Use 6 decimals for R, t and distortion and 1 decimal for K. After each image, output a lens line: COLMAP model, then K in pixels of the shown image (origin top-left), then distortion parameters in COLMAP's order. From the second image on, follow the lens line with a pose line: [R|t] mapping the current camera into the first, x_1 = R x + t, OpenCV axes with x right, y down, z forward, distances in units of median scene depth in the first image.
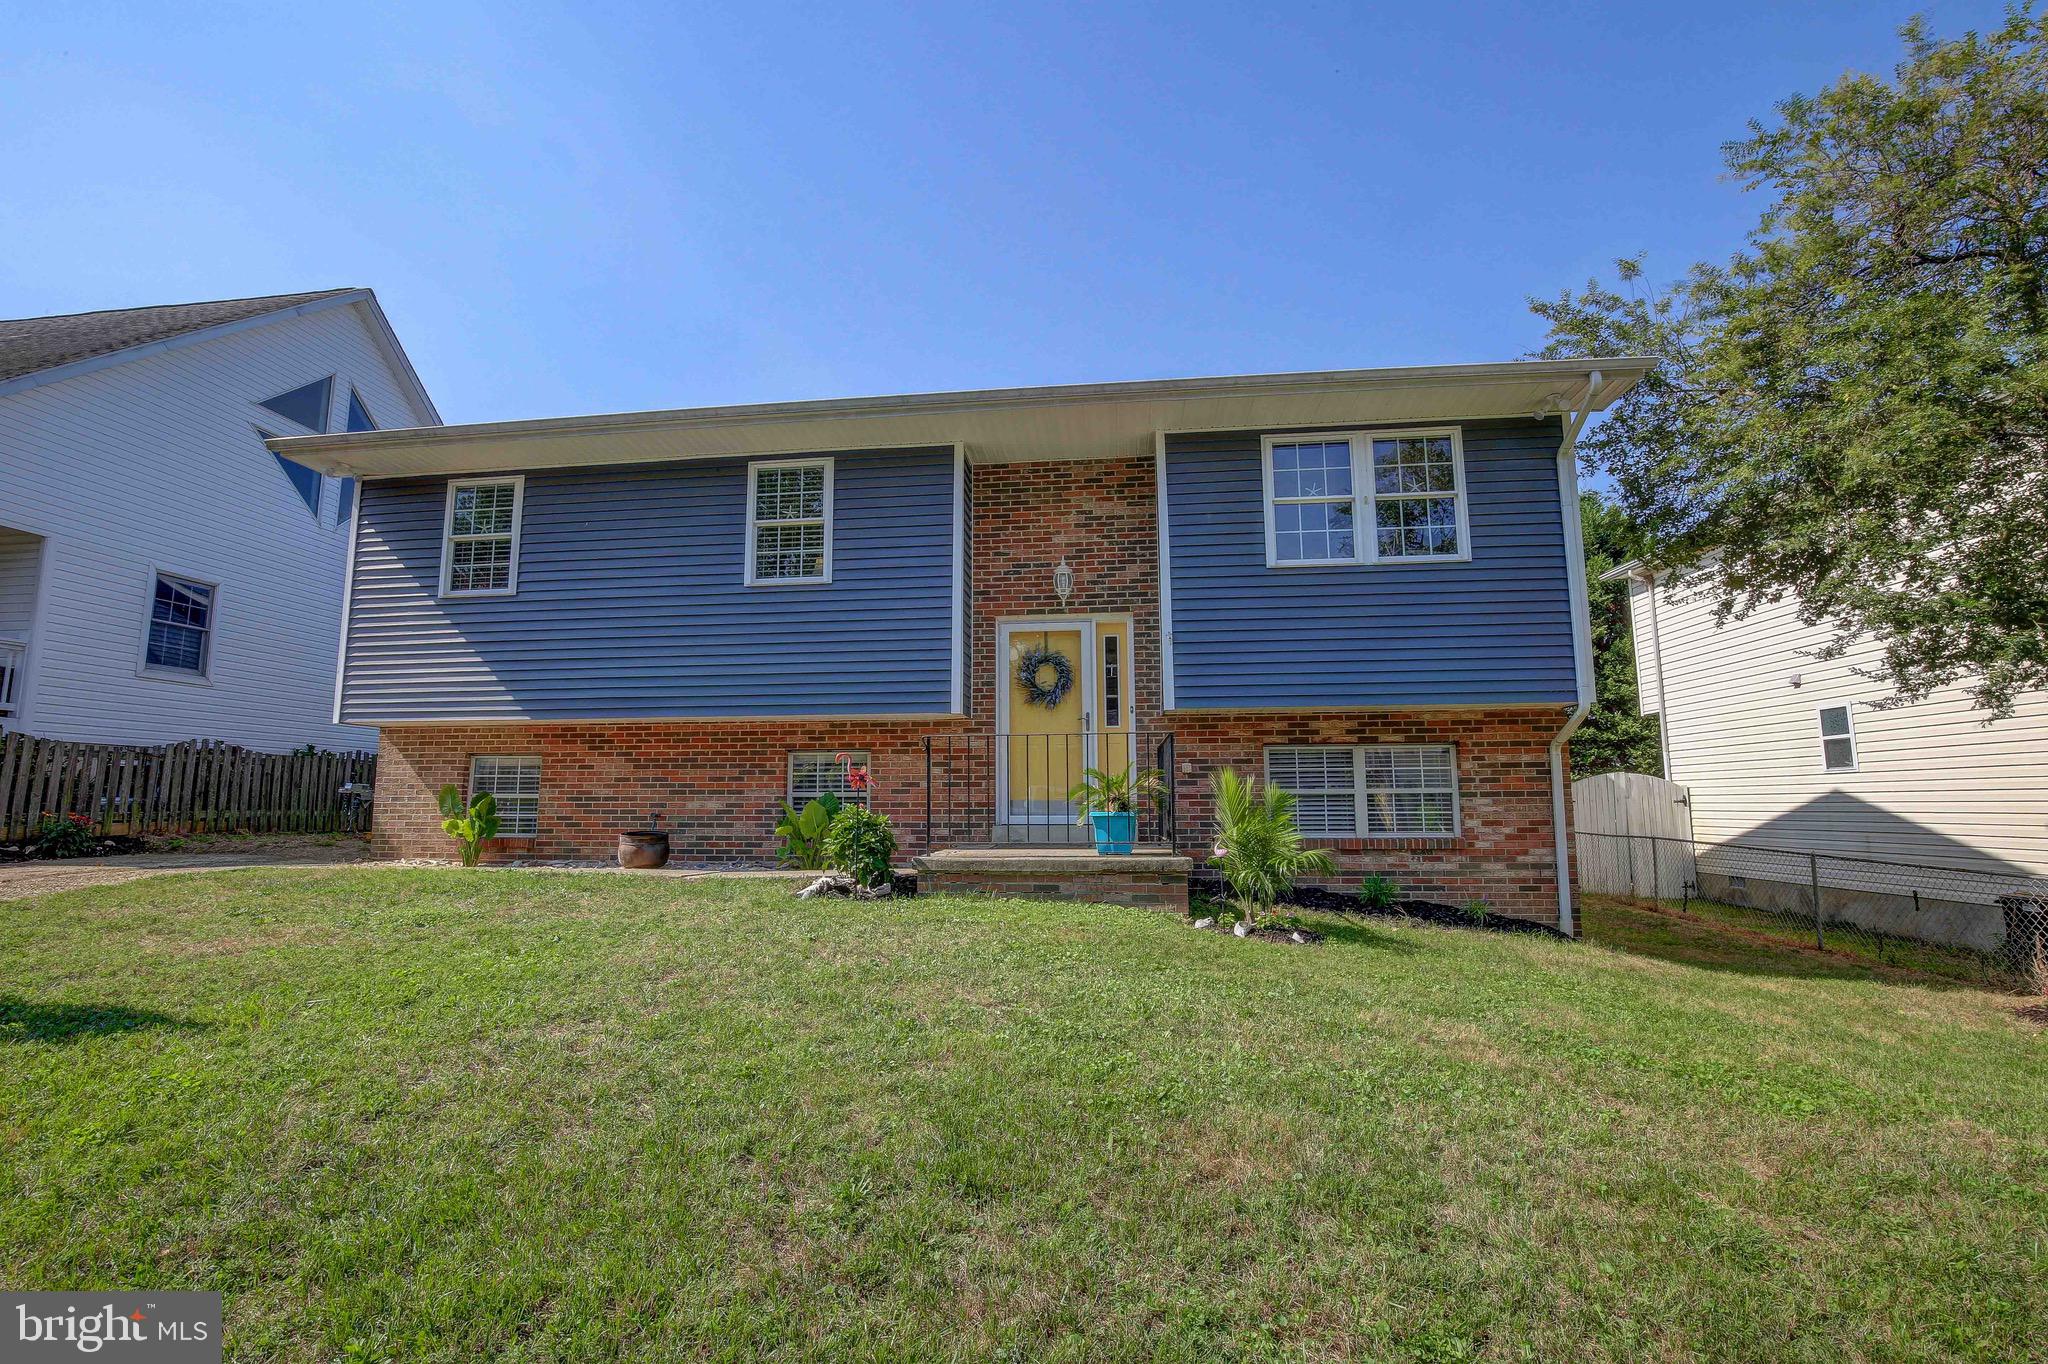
lens RADIAL K [[934.1, 0, 1020.6], [0, 934.1, 676.6], [0, 0, 1]] dist [-0.033657, 0.004728]
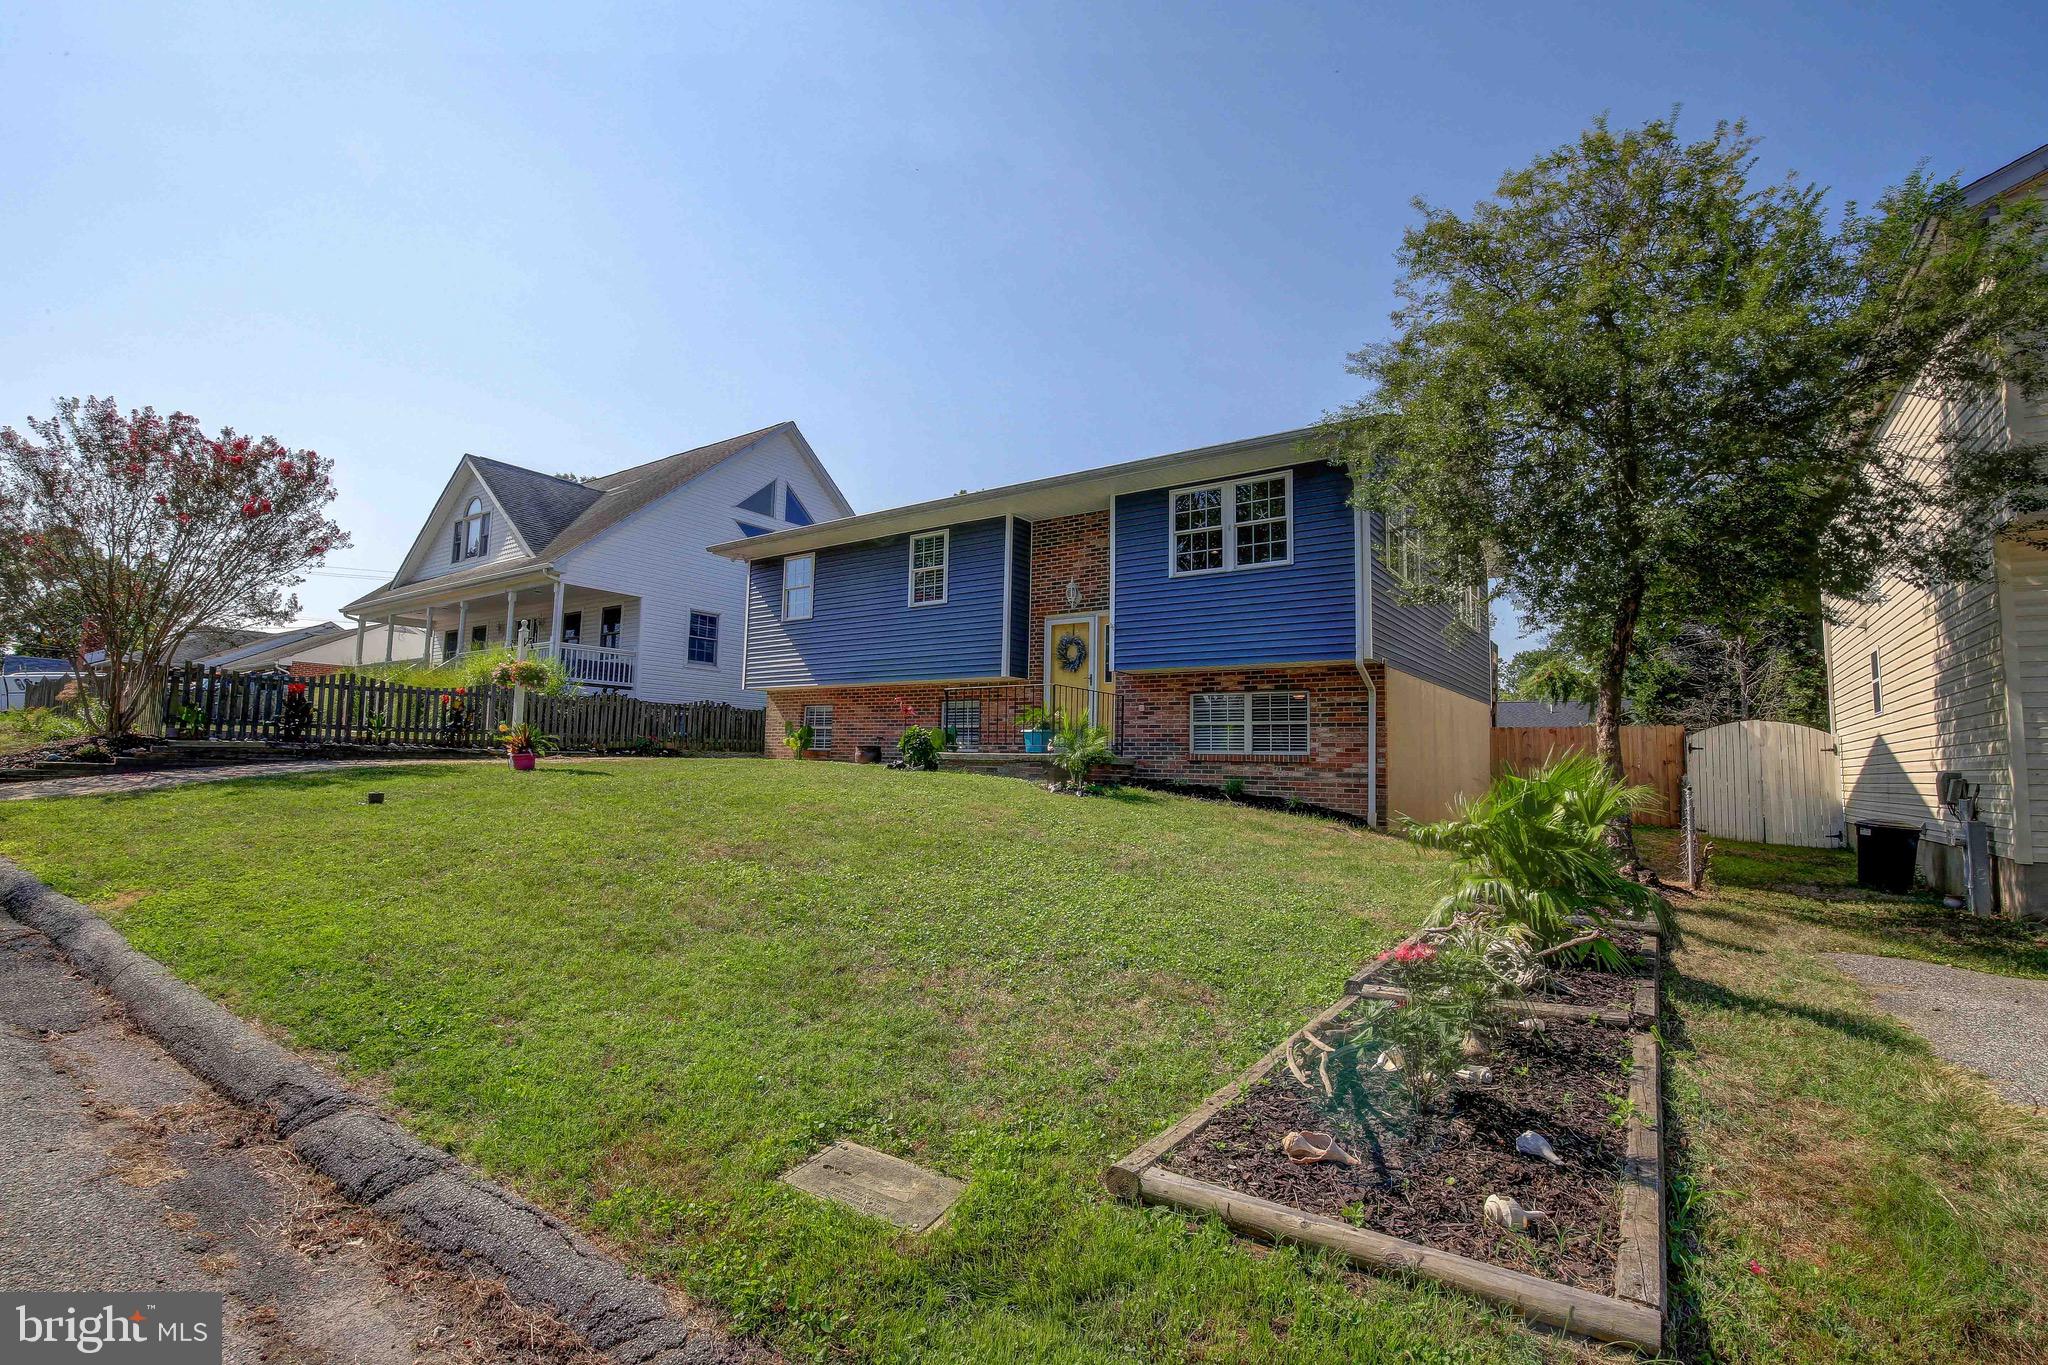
lens RADIAL K [[934.1, 0, 1025.5], [0, 934.1, 687.0], [0, 0, 1]] dist [-0.033657, 0.004728]
pose [[0.876692, -0.017632, -0.480729, 0.735354], [0.039788, 0.998562, 0.035937, -0.001334], [0.479404, -0.050633, 0.876132, -0.445088]]
